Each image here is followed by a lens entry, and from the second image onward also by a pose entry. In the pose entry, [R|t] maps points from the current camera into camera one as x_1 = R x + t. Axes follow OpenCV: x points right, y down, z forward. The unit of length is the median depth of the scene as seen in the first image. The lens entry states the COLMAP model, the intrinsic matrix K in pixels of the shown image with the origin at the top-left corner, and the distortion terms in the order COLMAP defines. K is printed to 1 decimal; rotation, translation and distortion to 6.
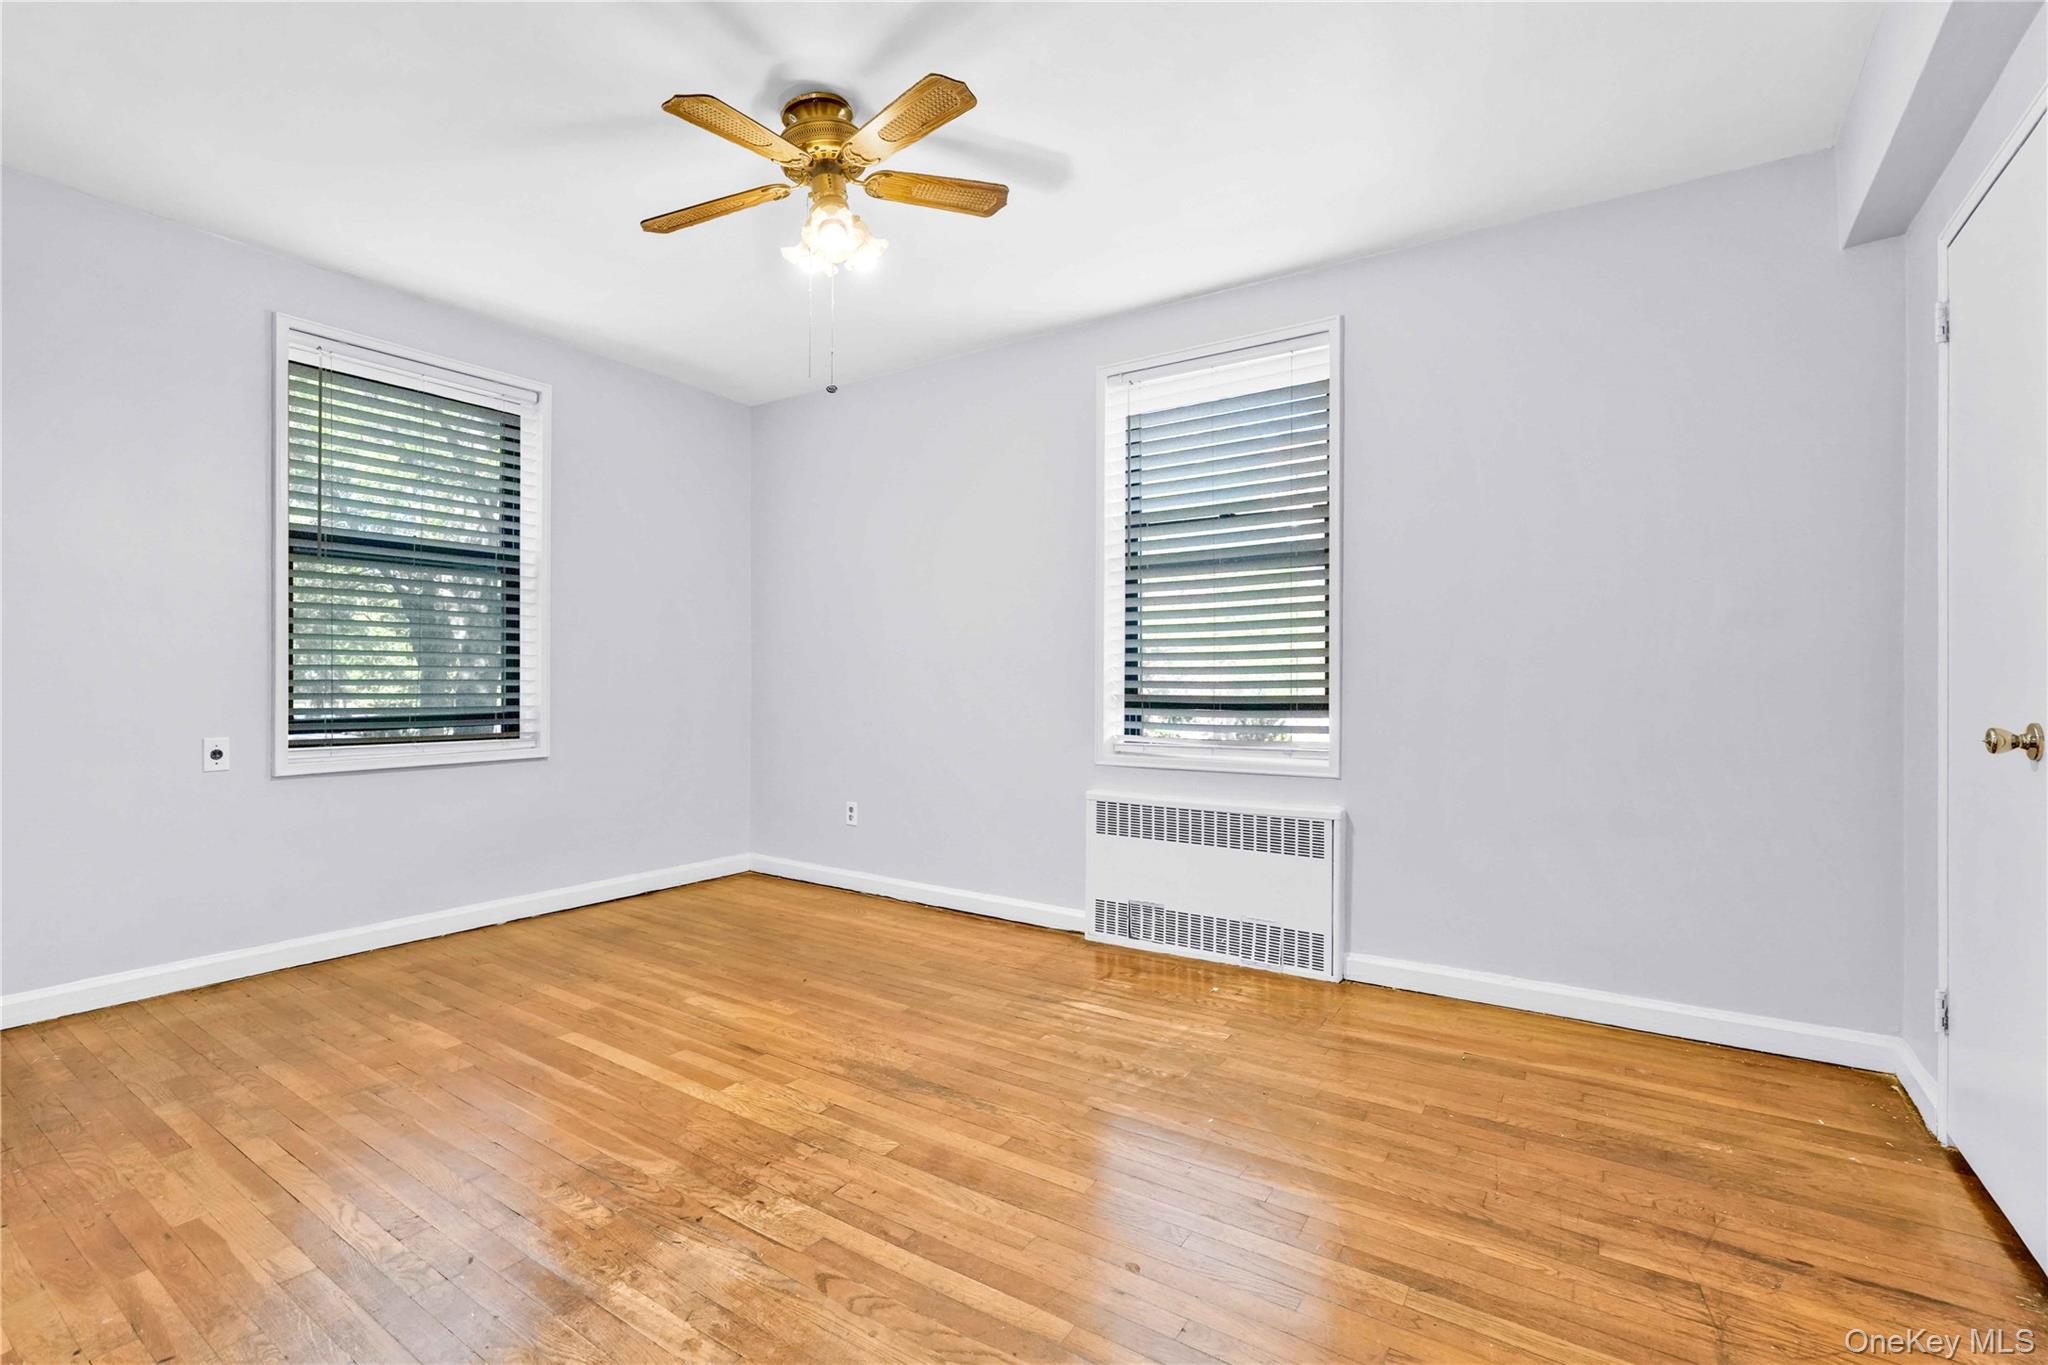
lens RADIAL K [[909.1, 0, 1011.9], [0, 909.1, 672.2], [0, 0, 1]] dist [-0.013724, 0.000345]
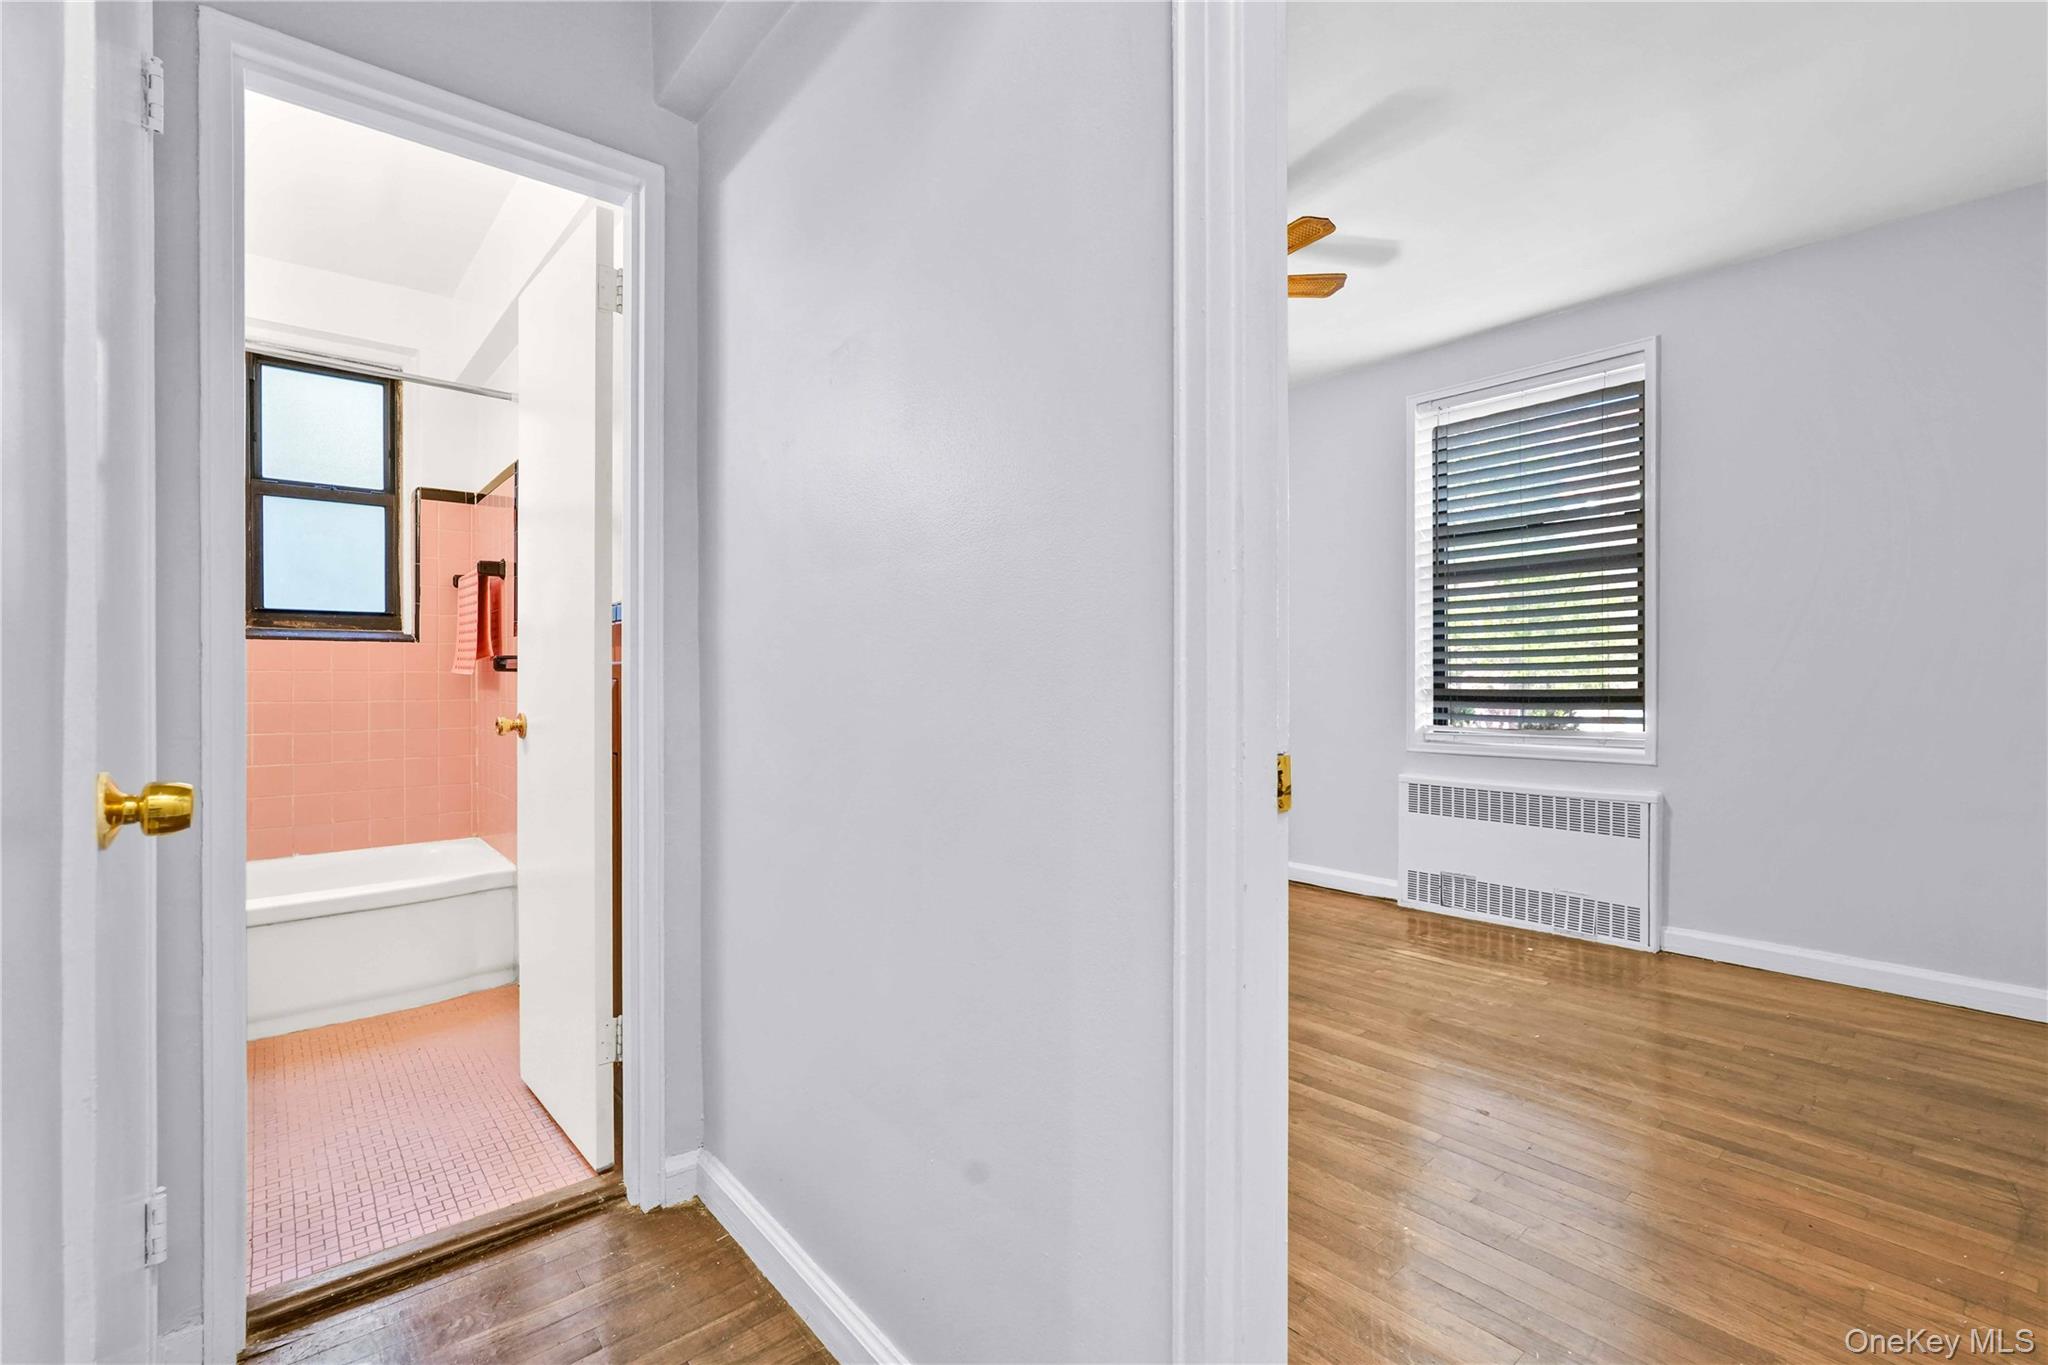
lens RADIAL K [[899.3, 0, 1024.0], [0, 899.3, 682.5], [0, 0, 1]] dist [-0.000508, 0.000980]
pose [[0.965598, -0.005830, -0.259974, -0.088880], [0.009210, 0.999888, 0.011787, -0.001621], [0.259876, -0.013776, 0.965544, -0.234478]]
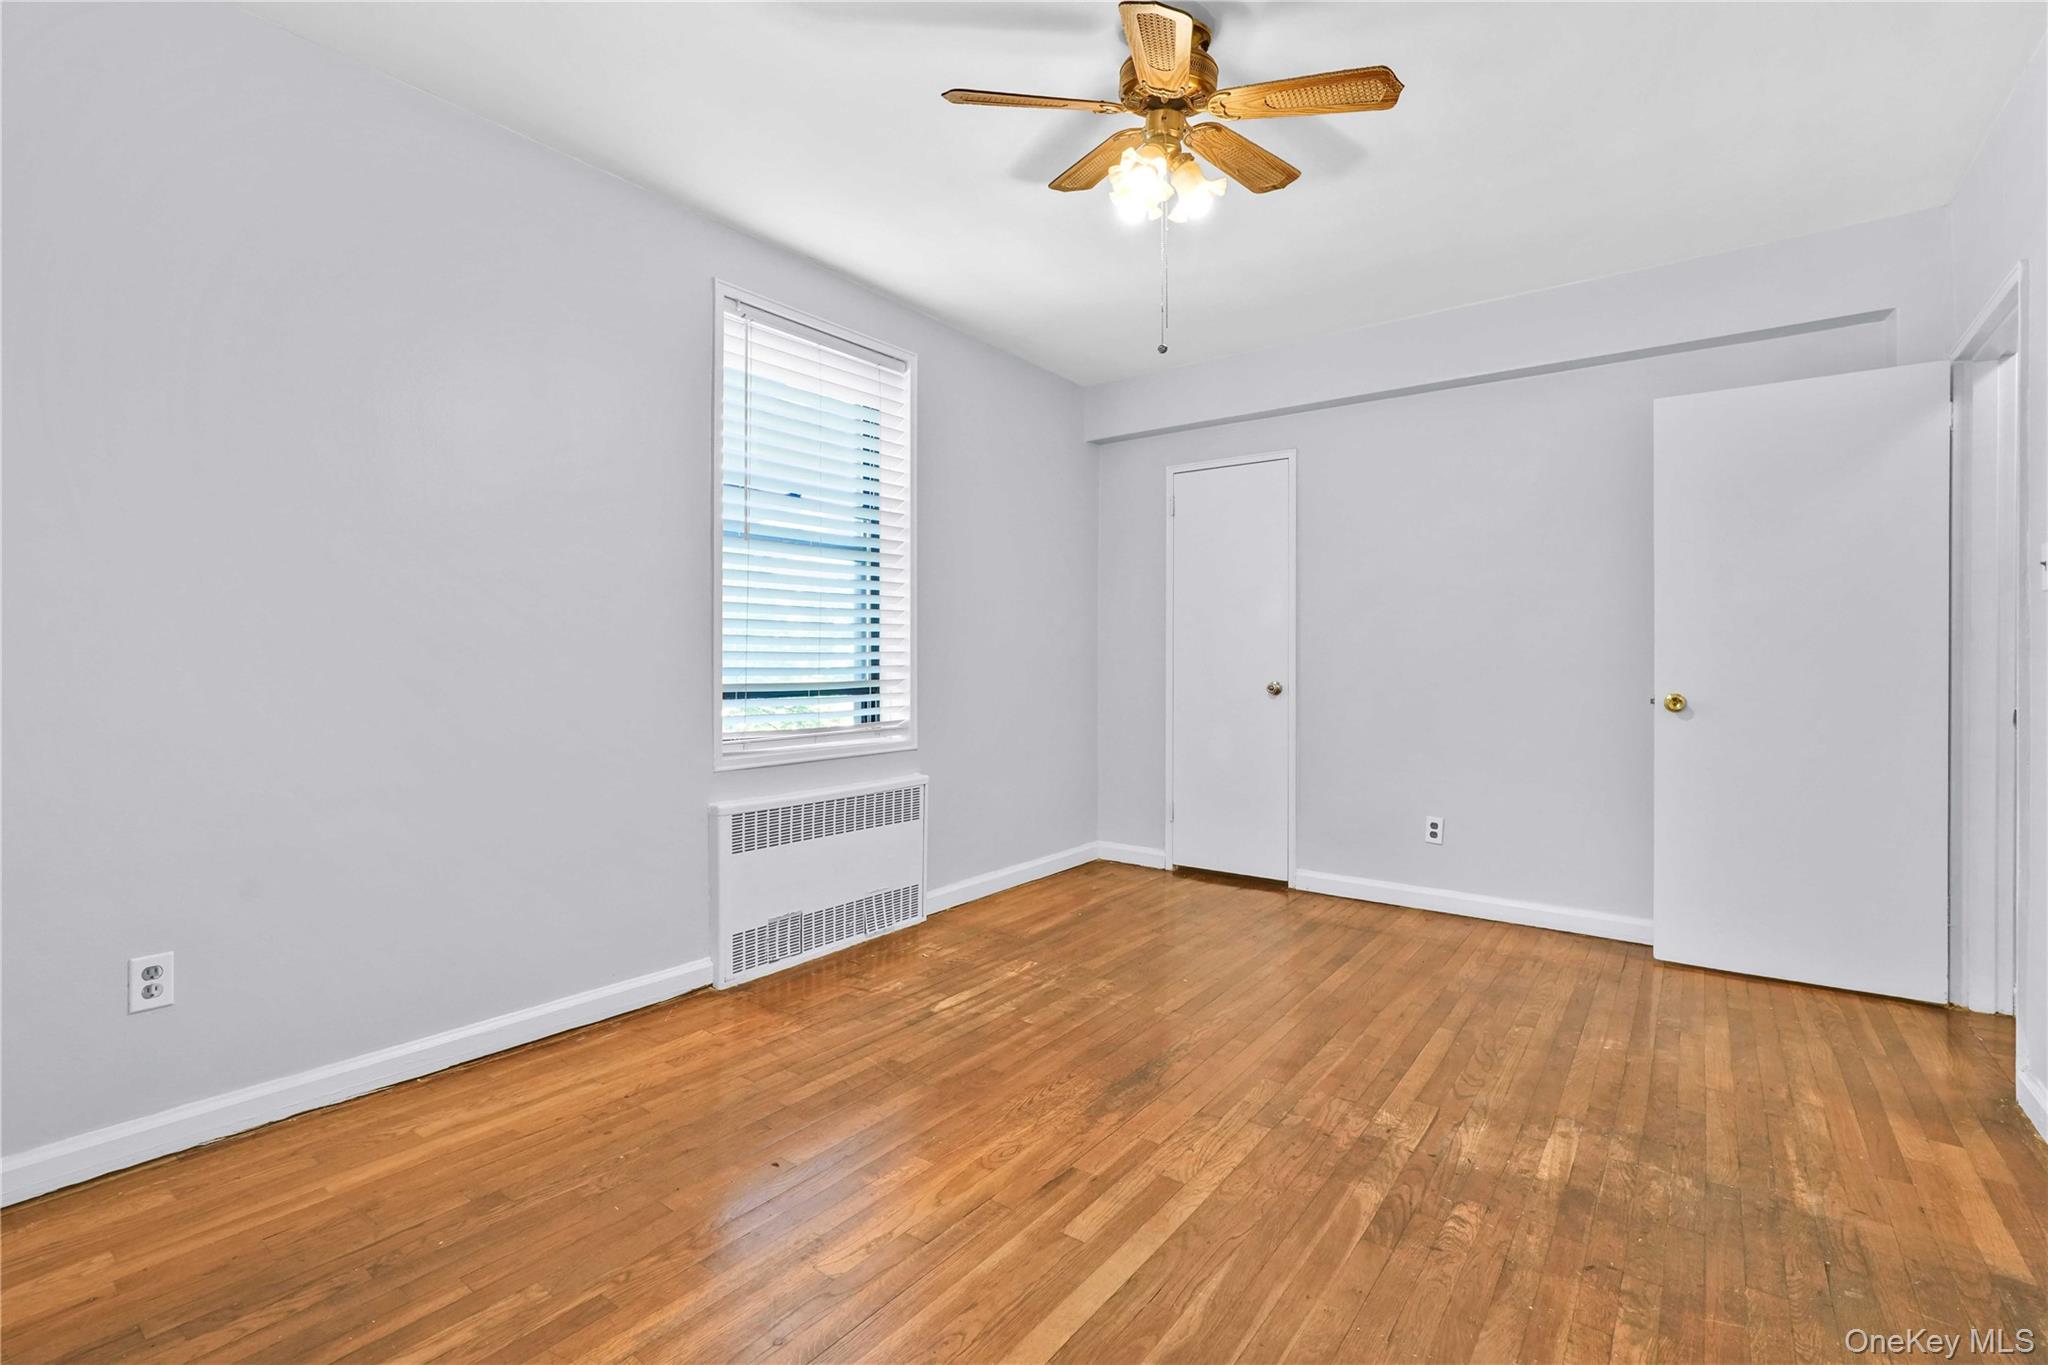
lens RADIAL K [[926.1, 0, 1028.2], [0, 926.1, 668.5], [0, 0, 1]] dist [-0.003392, 0.000039]
pose [[0.042922, -0.009028, 0.999038, -0.837482], [-0.013236, 0.999866, 0.009604, -0.001335], [-0.998991, -0.013635, 0.042797, 0.810711]]
